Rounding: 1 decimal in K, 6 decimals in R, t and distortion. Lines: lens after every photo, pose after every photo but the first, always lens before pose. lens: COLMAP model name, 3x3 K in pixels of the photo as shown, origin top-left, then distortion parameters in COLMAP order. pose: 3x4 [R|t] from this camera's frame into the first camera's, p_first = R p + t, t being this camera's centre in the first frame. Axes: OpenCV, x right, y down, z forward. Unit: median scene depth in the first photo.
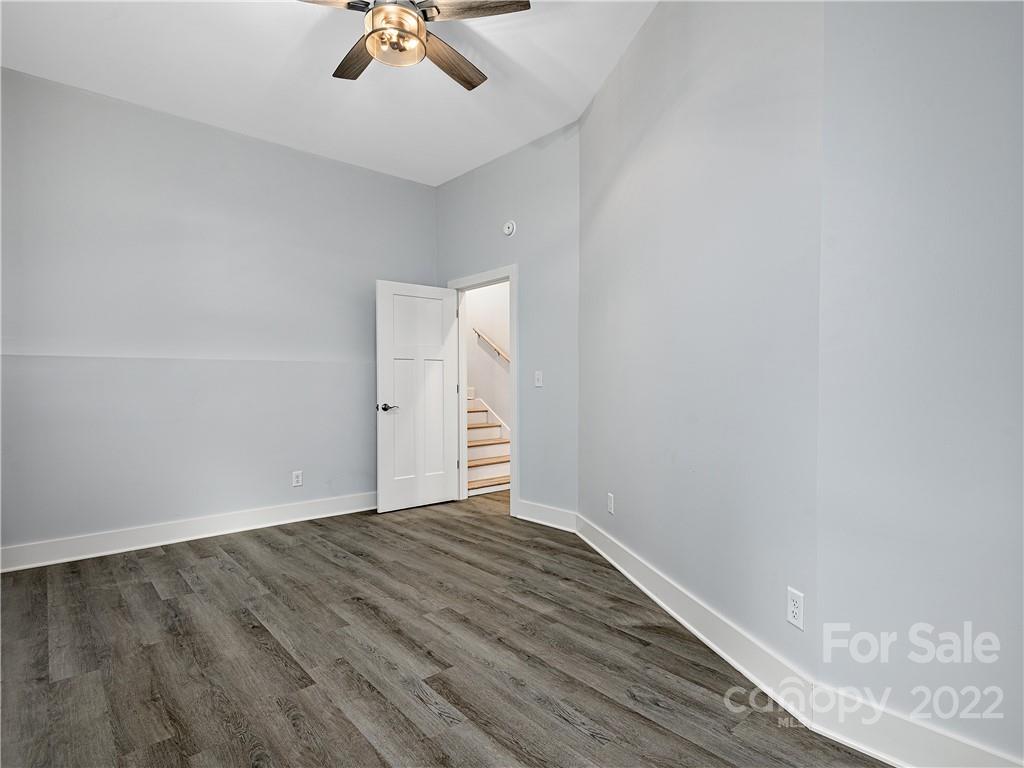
lens RADIAL K [[537.7, 0, 512.4], [0, 537.7, 383.5], [0, 0, 1]] dist [0.023664, -0.009337]
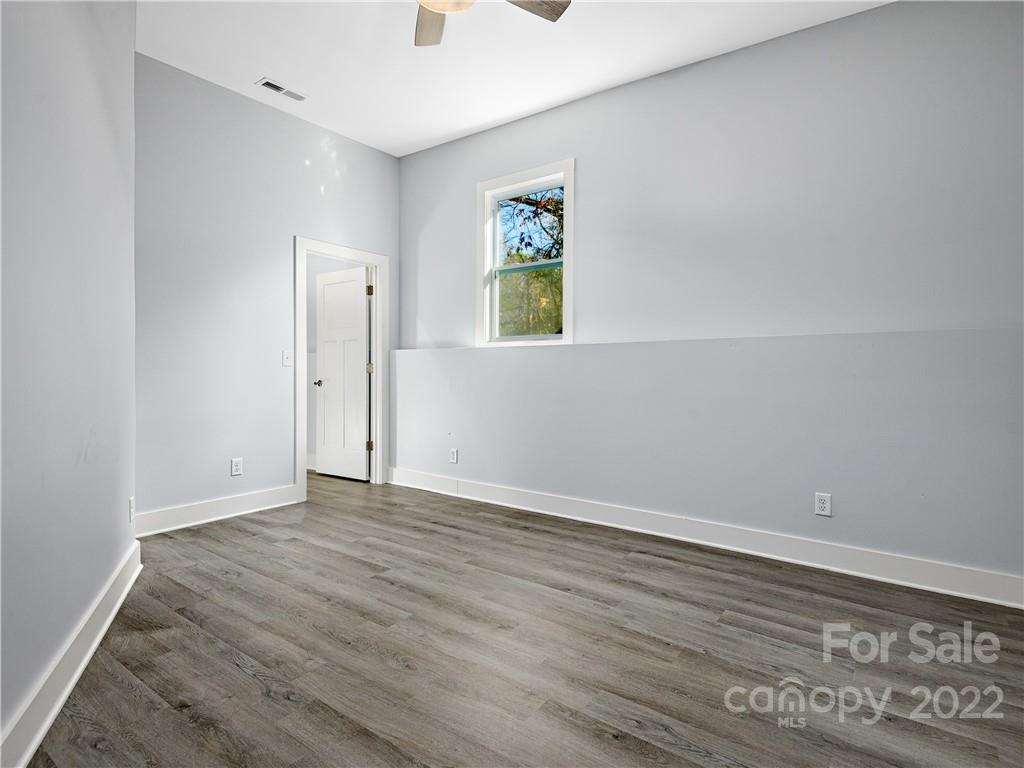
lens RADIAL K [[537.7, 0, 511.9], [0, 537.7, 379.6], [0, 0, 1]] dist [0.023664, -0.009337]
pose [[-0.975275, 0.003840, -0.220959, -0.136457], [-0.001807, 0.999677, 0.025347, 0.010244], [0.220985, 0.025119, -0.974954, 2.022355]]
